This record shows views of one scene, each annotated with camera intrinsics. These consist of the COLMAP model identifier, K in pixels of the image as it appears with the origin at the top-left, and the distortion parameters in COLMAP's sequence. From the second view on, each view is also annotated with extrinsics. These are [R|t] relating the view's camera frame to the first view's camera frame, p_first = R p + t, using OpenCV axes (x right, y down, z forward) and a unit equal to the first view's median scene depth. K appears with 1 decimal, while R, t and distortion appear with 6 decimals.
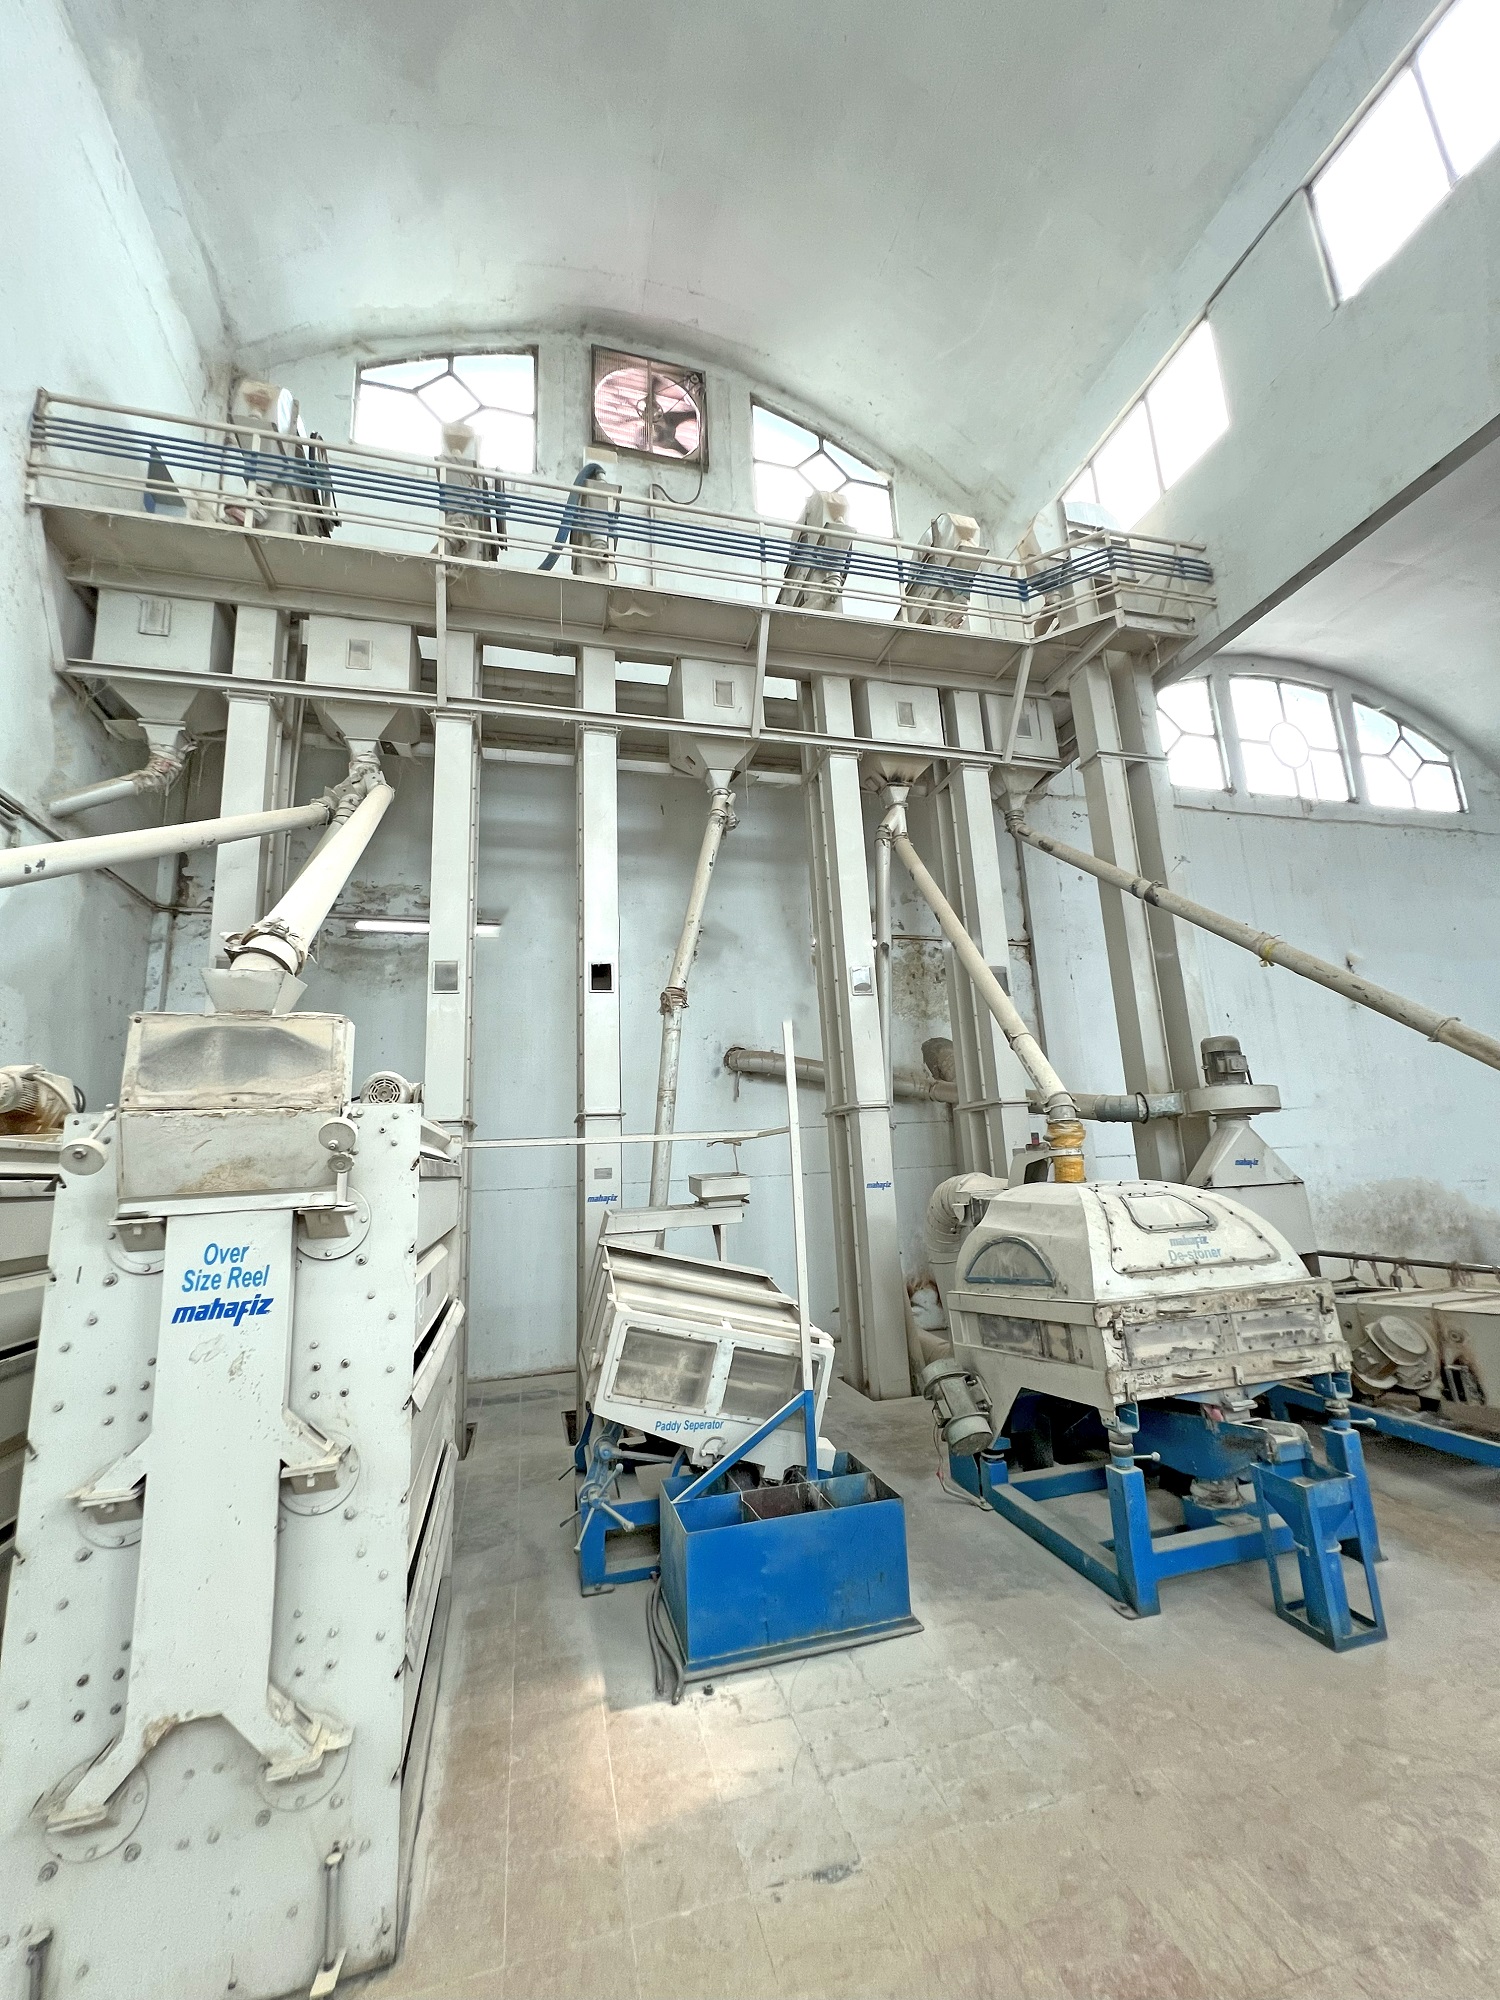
lens RADIAL K [[803.9, 0, 747.3], [0, 803.9, 1003.0], [0, 0, 1]] dist [-0.024937, 0.000001]
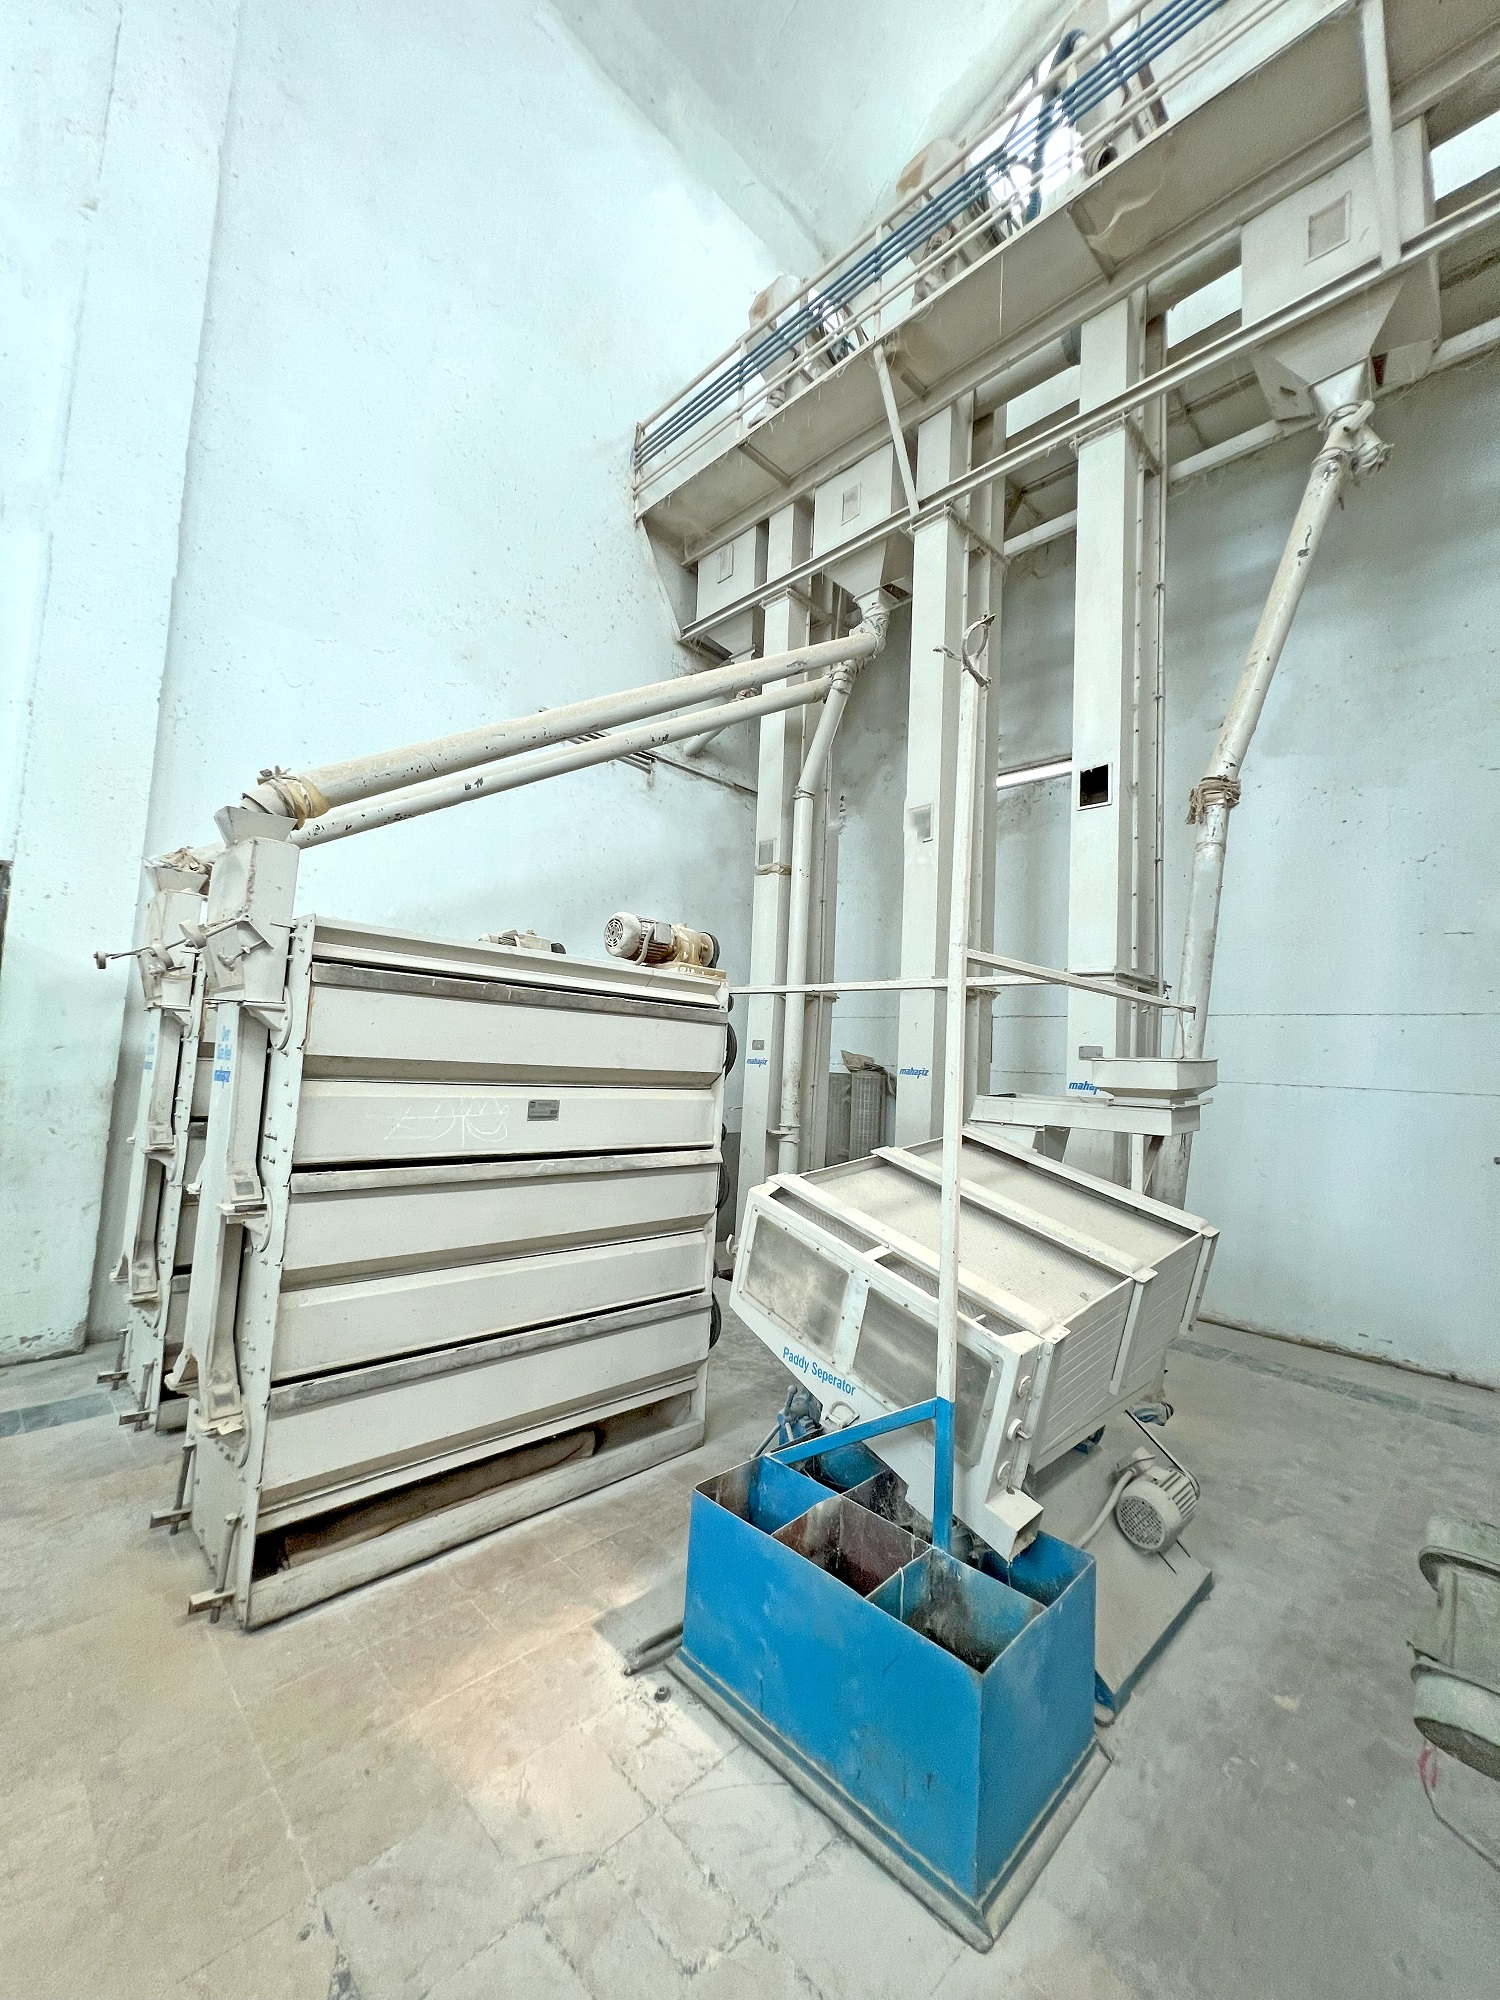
lens RADIAL K [[800.2, 0, 751.5], [0, 800.2, 997.8], [0, 0, 1]] dist [-0.003715, 0.001366]
pose [[0.485610, 0.007870, -0.874140, 0.516845], [0.094122, 0.993676, 0.061234, 0.145598], [0.869094, -0.112012, 0.481798, 0.629997]]
